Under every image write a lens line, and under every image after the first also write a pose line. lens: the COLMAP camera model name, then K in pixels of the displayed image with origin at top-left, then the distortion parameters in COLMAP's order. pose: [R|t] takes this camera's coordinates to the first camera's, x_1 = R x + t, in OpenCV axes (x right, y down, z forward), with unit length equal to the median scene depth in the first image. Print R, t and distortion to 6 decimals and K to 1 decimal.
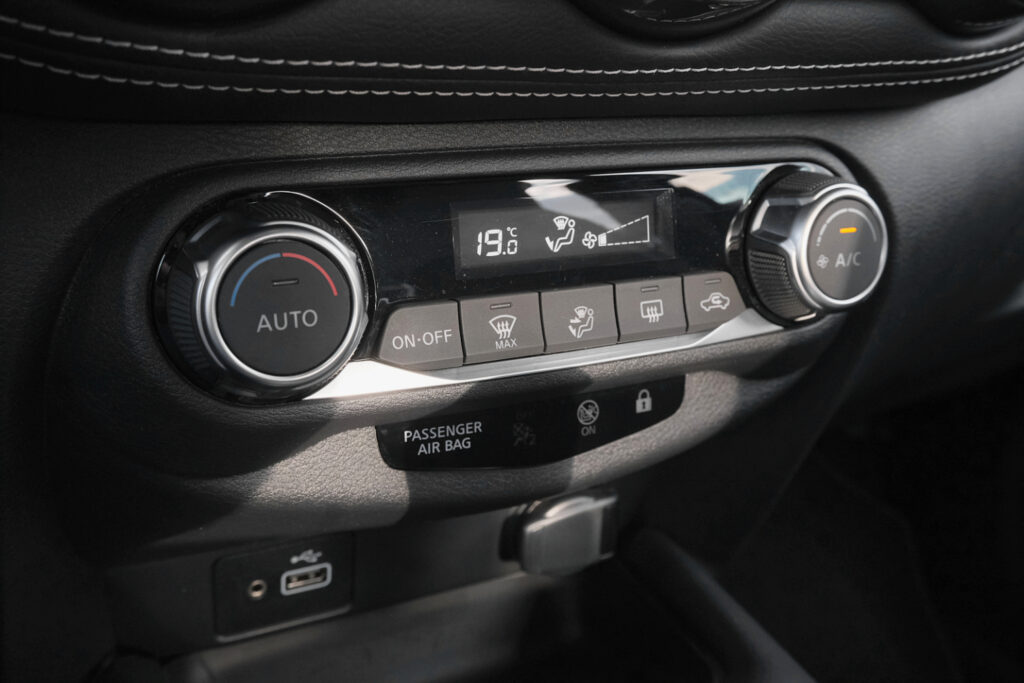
lens RADIAL K [[1009.1, 0, 512.0], [0, 1009.1, 341.5], [0, 0, 1]] dist [0.000273, 0.001111]
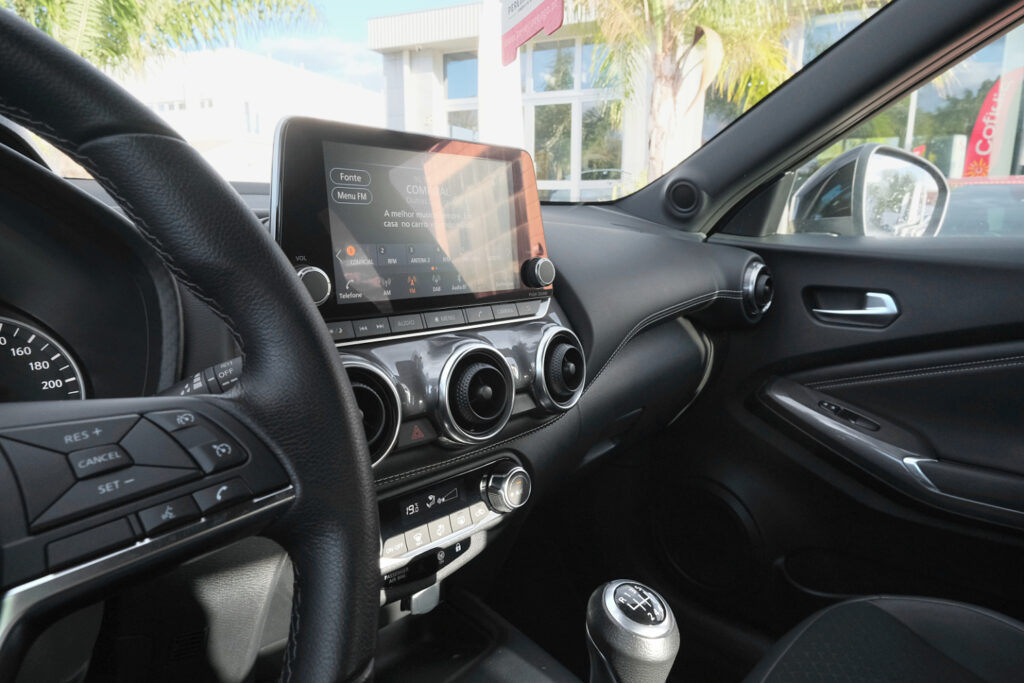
lens RADIAL K [[643.9, 0, 512.0], [0, 643.9, 341.5], [0, 0, 1]] dist [-0.004882, 0.002908]
pose [[0.947667, -0.062533, 0.313077, -0.286550], [0.103217, 0.987978, -0.115094, -0.320154], [-0.302116, 0.141386, 0.942728, -0.945228]]
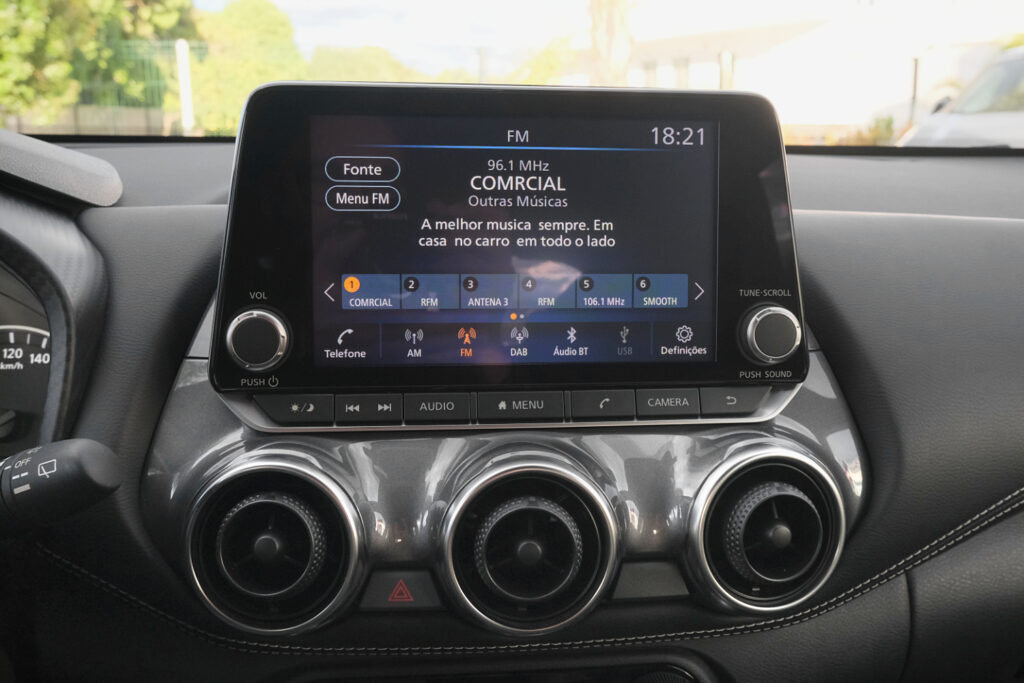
lens RADIAL K [[1009.1, 0, 512.0], [0, 1009.1, 341.5], [0, 0, 1]] dist [0.000273, 0.001111]
pose [[0.927611, 0.062813, -0.368228, 0.675159], [-0.105168, 0.989801, -0.096088, -0.551278], [0.358437, 0.127858, 0.924757, -0.725277]]
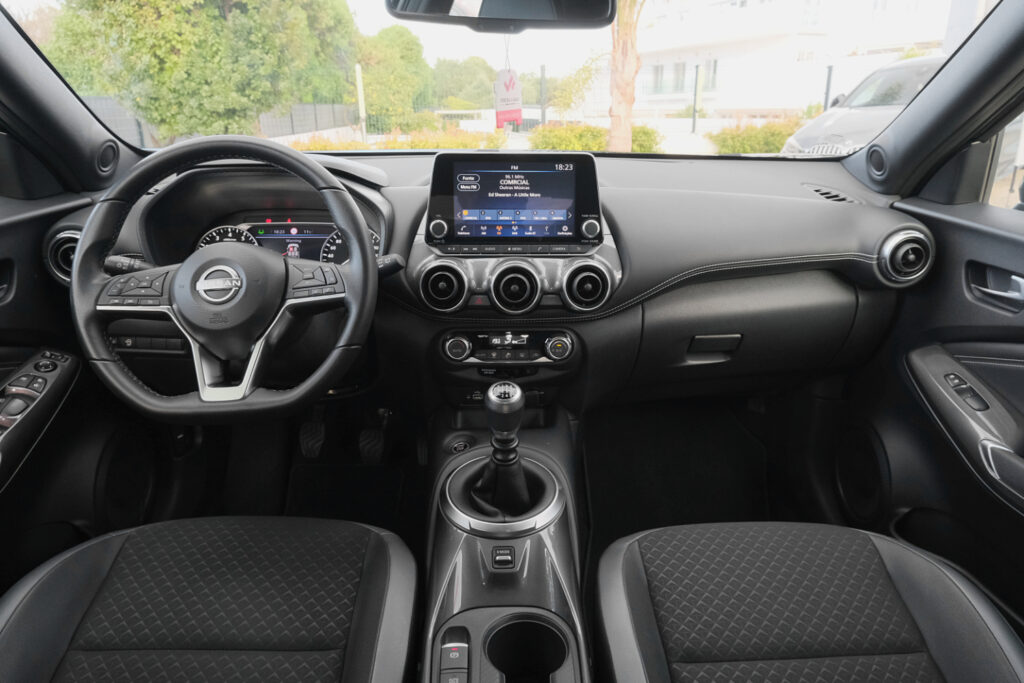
lens RADIAL K [[643.9, 0, 512.0], [0, 643.9, 341.5], [0, 0, 1]] dist [-0.004882, 0.002908]
pose [[0.895299, 0.130943, -0.425785, 1.636750], [-0.122792, 0.991334, 0.046672, -0.272010], [0.428207, 0.010497, 0.903620, -2.366640]]
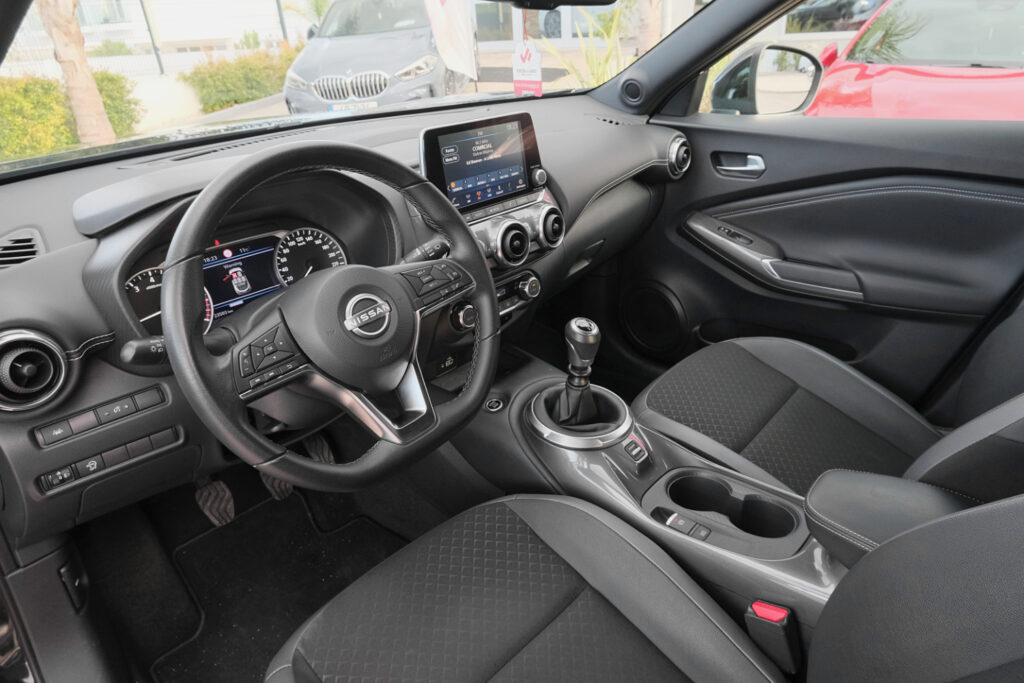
lens RADIAL K [[658.7, 0, 512.0], [0, 658.7, 341.5], [0, 0, 1]] dist [-0.049563, 0.052895]
pose [[0.939574, -0.205803, 0.273580, -1.003253], [0.168909, 0.973773, 0.152435, -0.426125], [-0.297776, -0.097014, 0.949694, -2.933707]]
